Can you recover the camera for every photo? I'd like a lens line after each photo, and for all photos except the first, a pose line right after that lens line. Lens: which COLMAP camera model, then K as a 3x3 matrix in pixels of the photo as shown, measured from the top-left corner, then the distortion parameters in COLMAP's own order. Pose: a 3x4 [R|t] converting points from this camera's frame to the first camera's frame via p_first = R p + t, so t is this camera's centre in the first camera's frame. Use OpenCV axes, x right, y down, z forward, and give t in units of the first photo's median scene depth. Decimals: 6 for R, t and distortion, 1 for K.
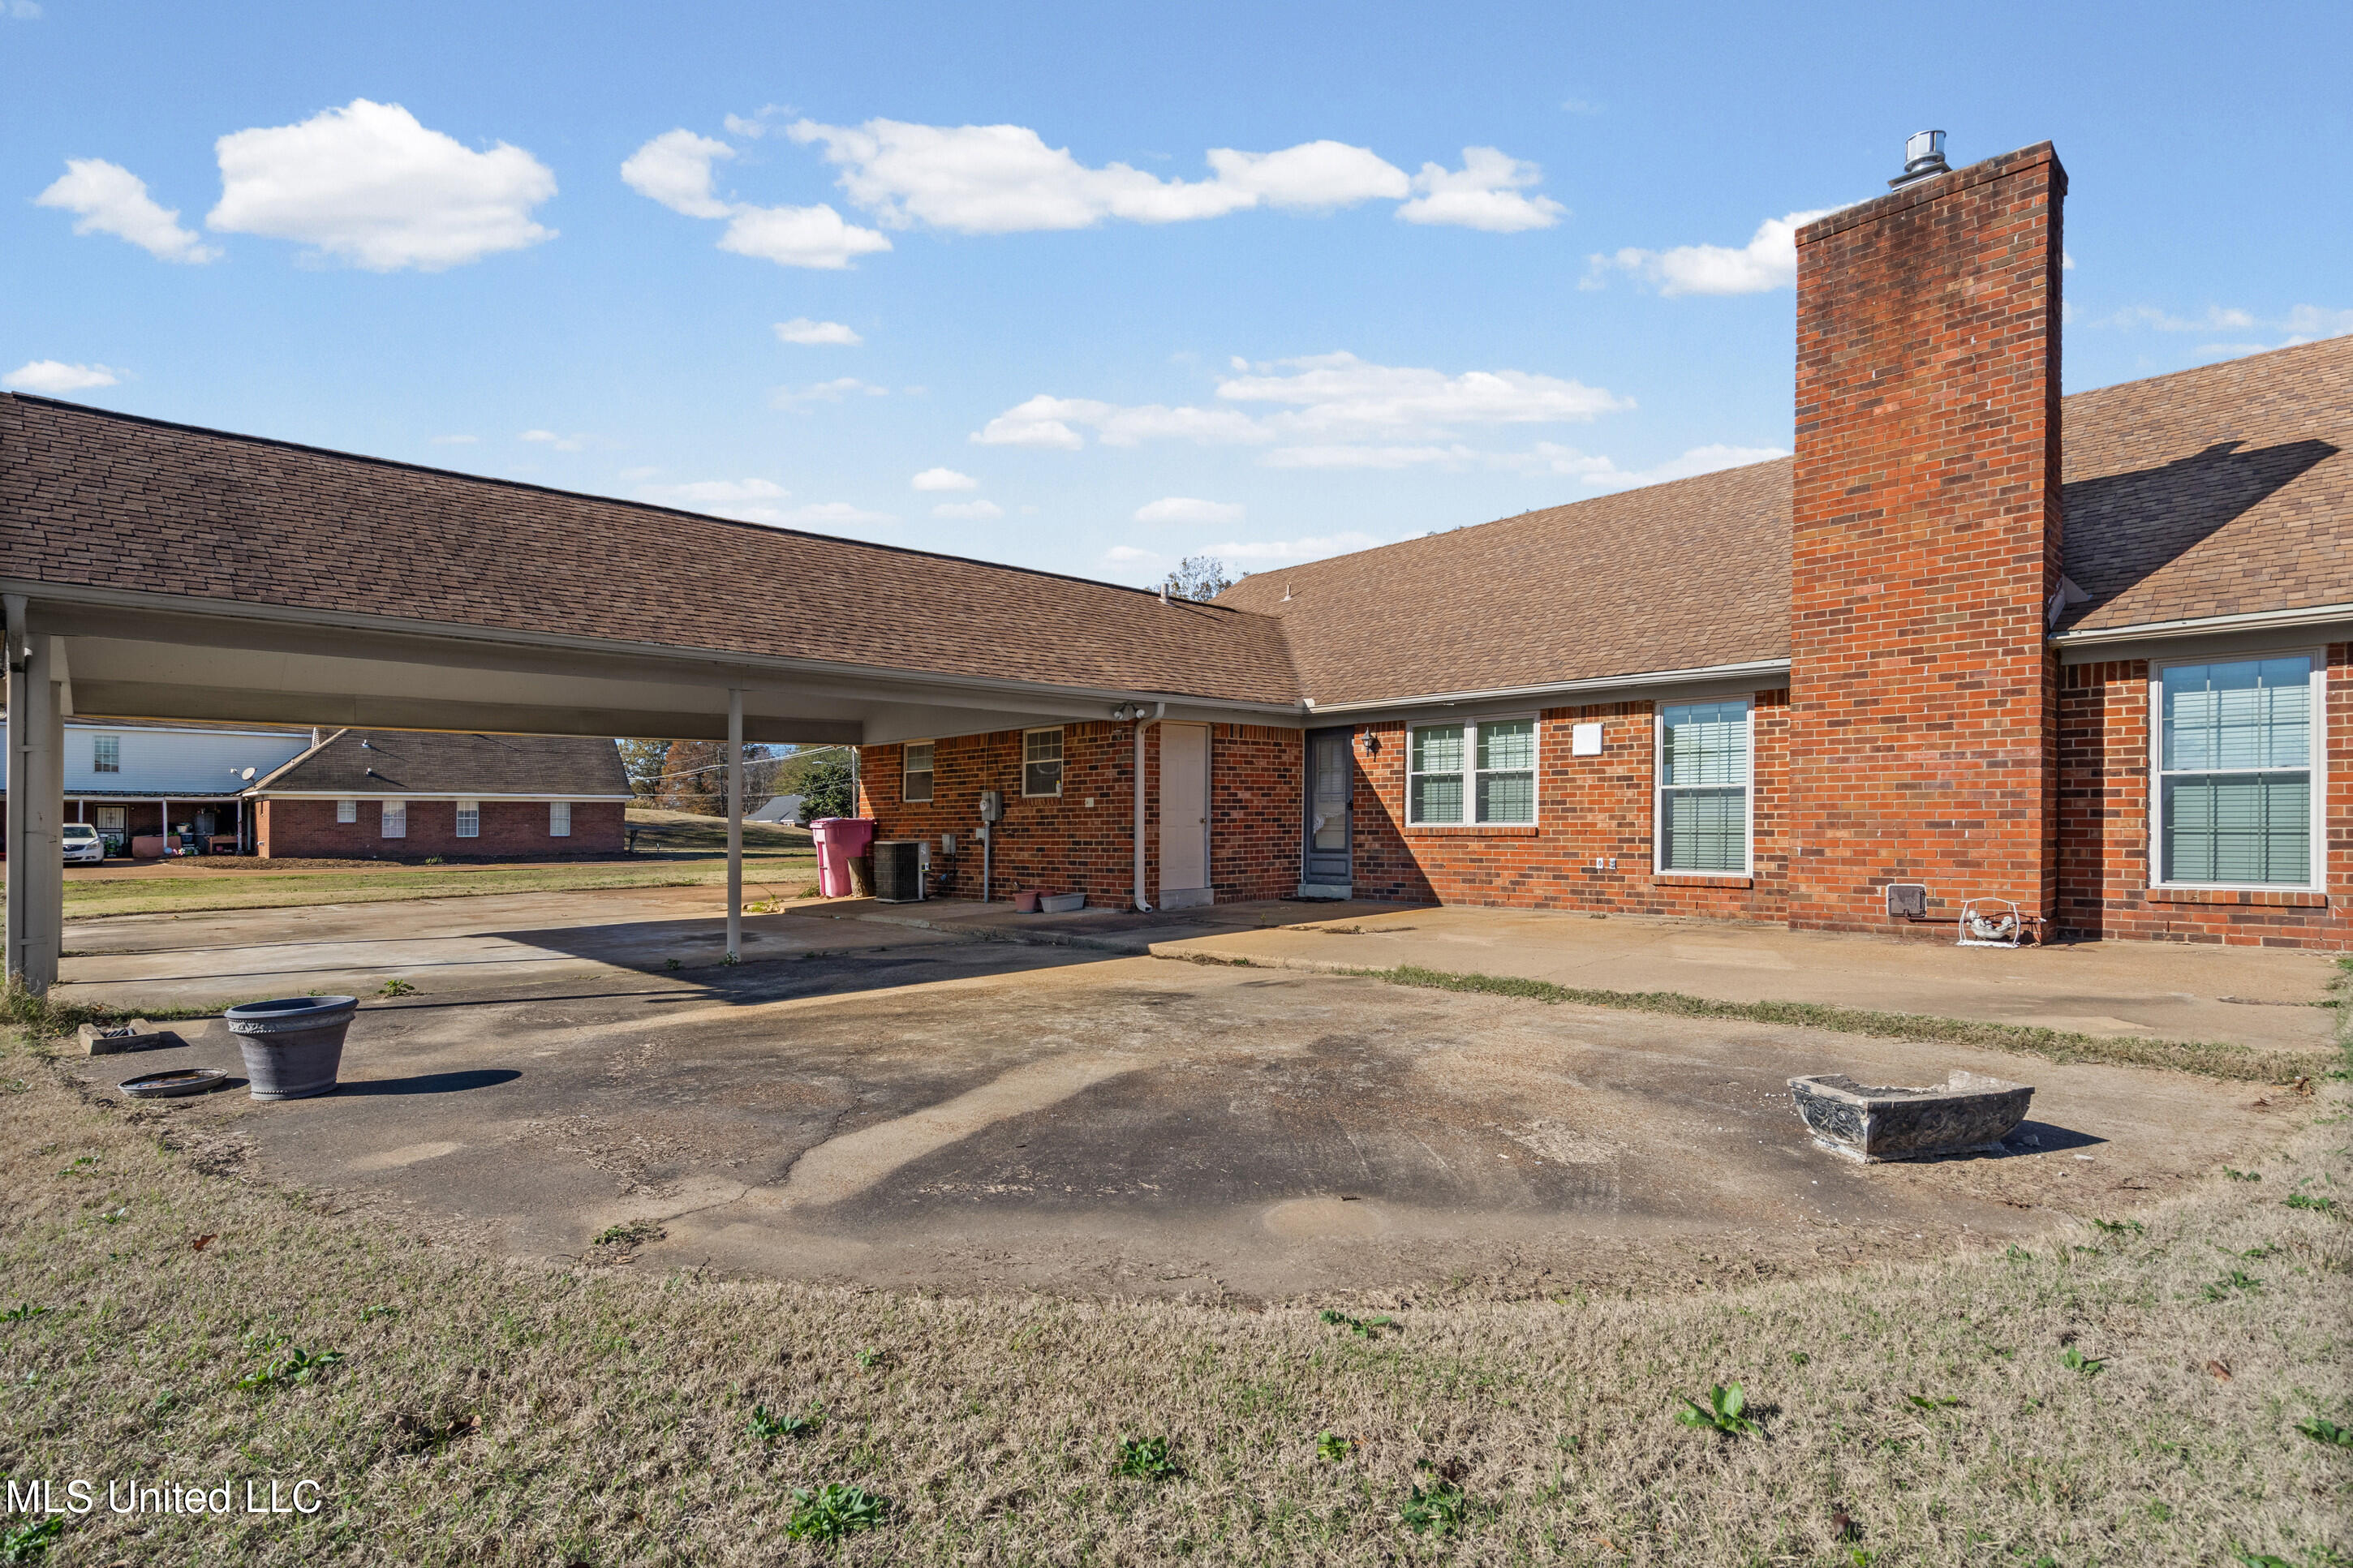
lens RADIAL K [[1159.8, 0, 1176.5], [0, 1159.8, 854.4], [0, 0, 1]] dist [0.003595, 0.001363]
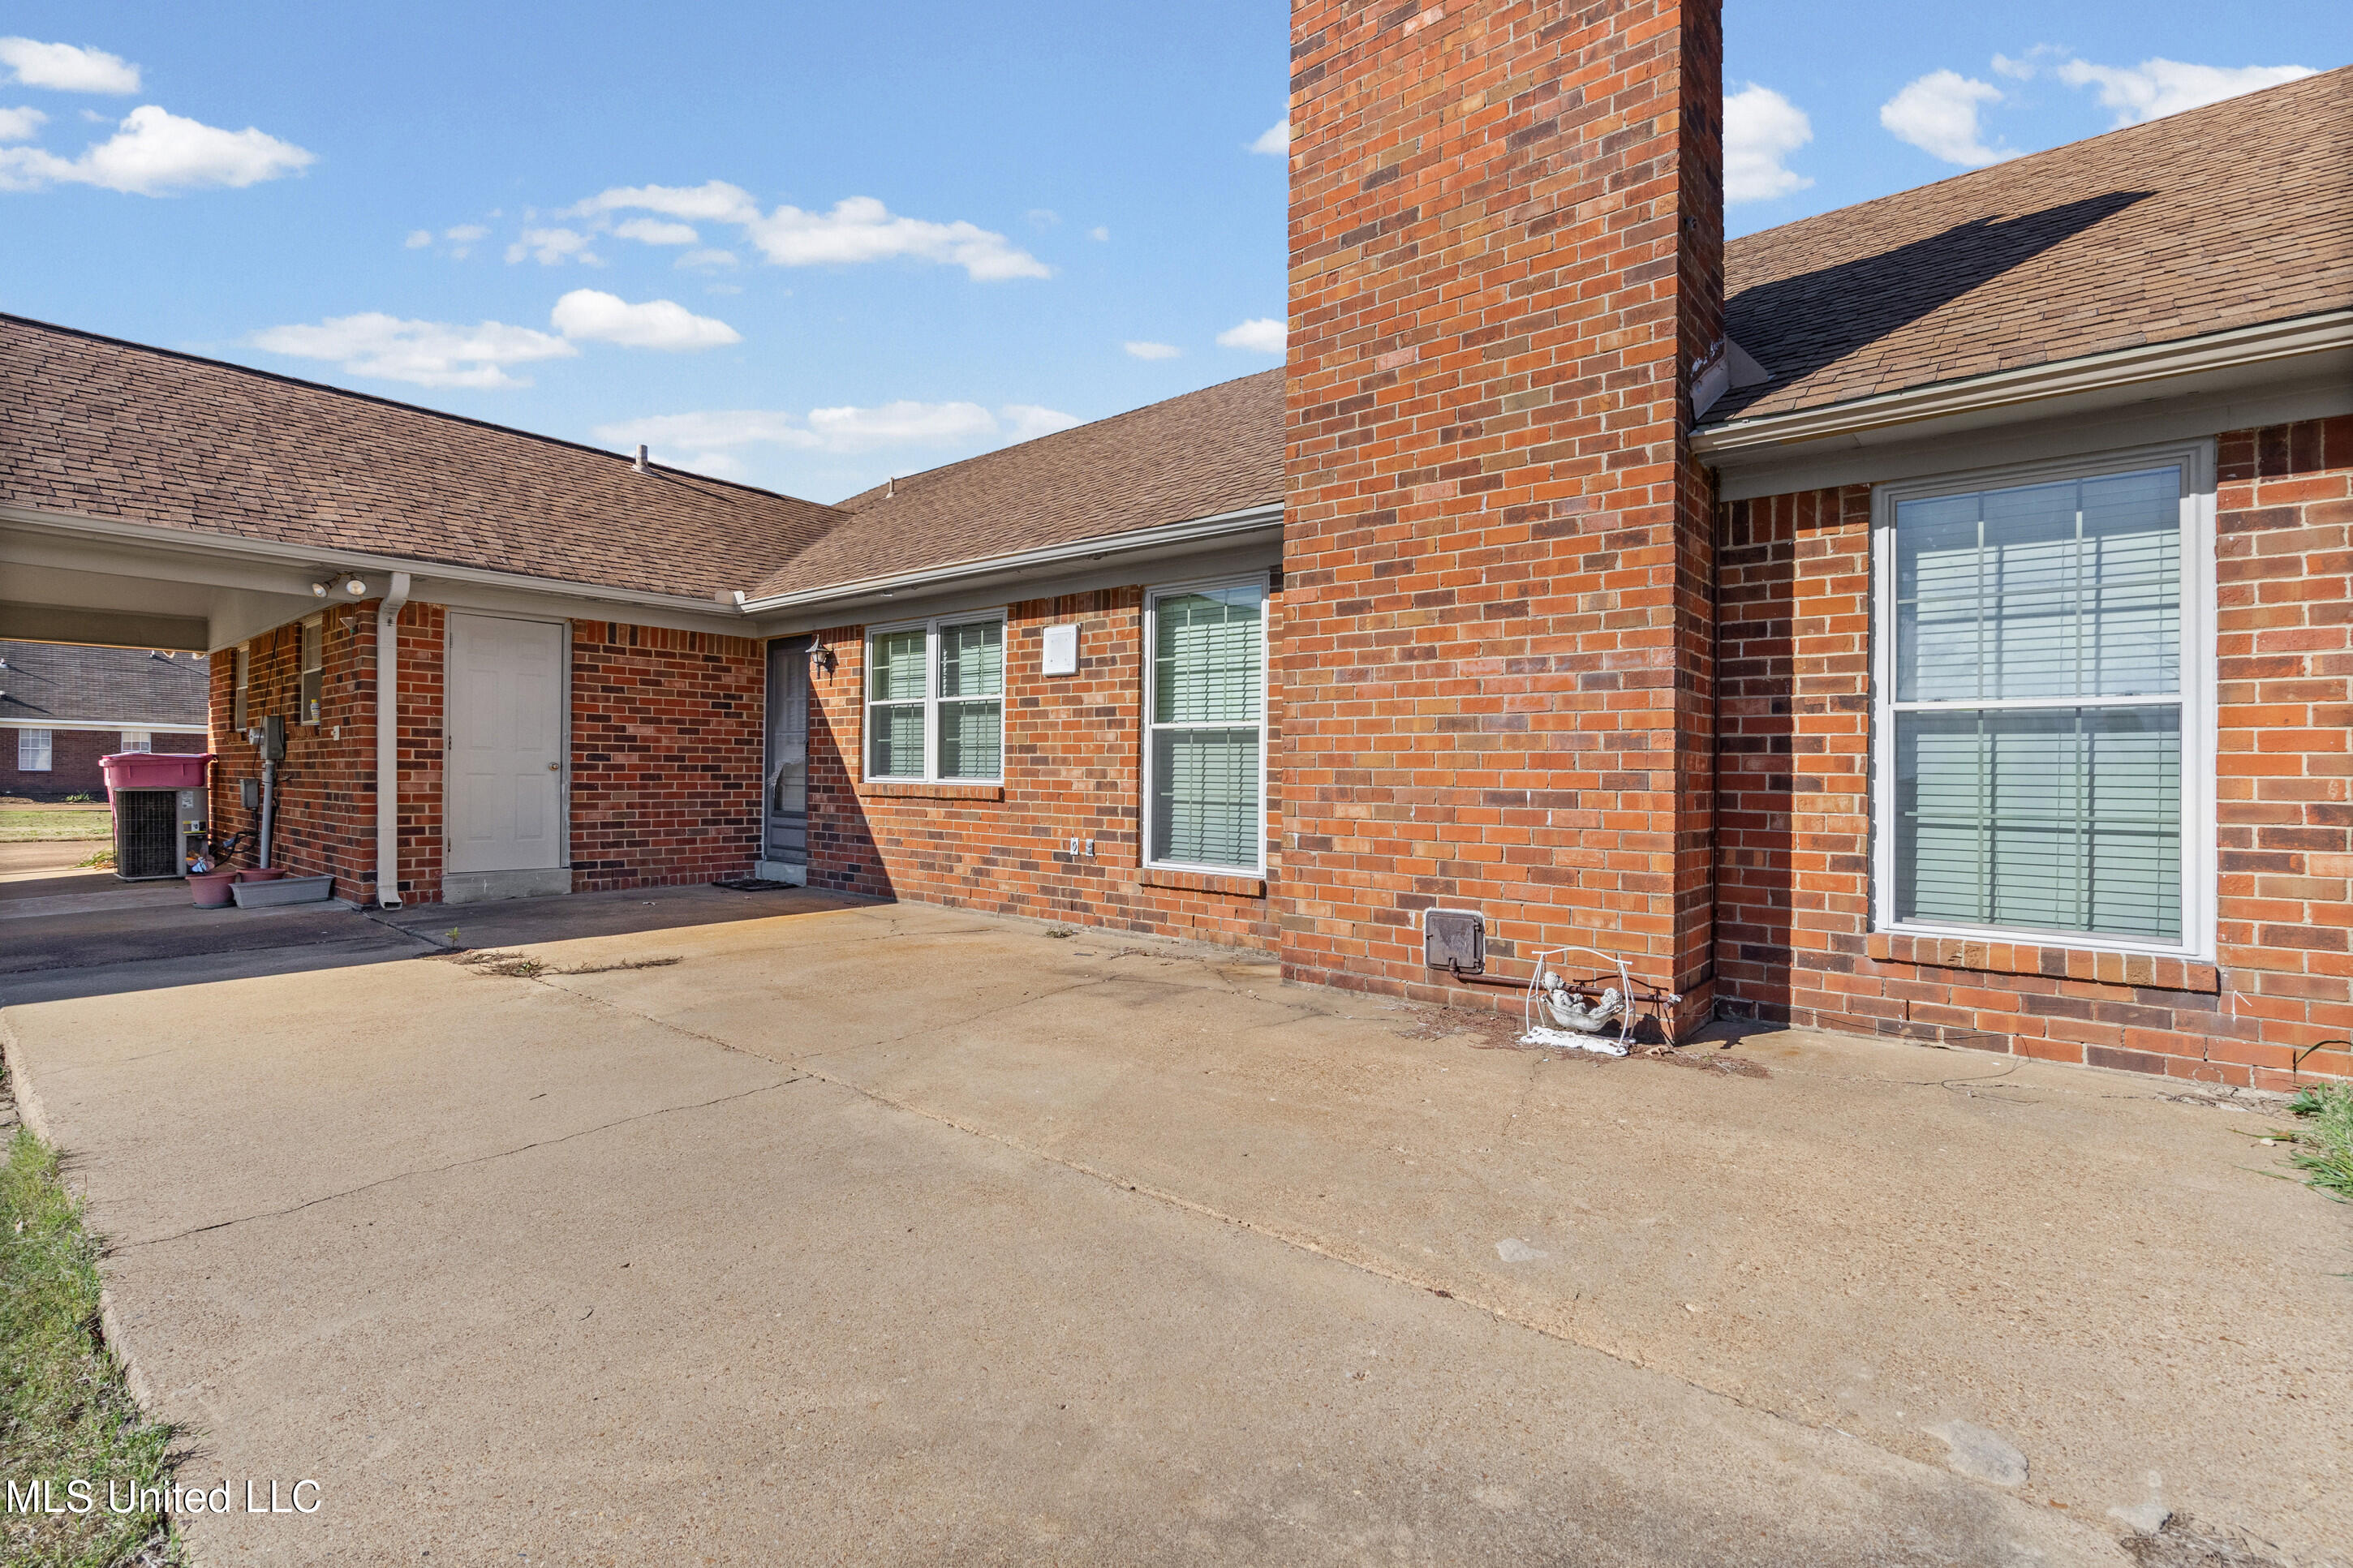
lens RADIAL K [[1061.8, 0, 1169.2], [0, 1061.8, 775.9], [0, 0, 1]] dist [-0.009108, 0.007620]
pose [[0.993786, 0.022542, 0.108998, 0.450064], [-0.019437, 0.999377, -0.029465, -0.018573], [-0.109594, 0.027163, 0.993605, 0.538201]]
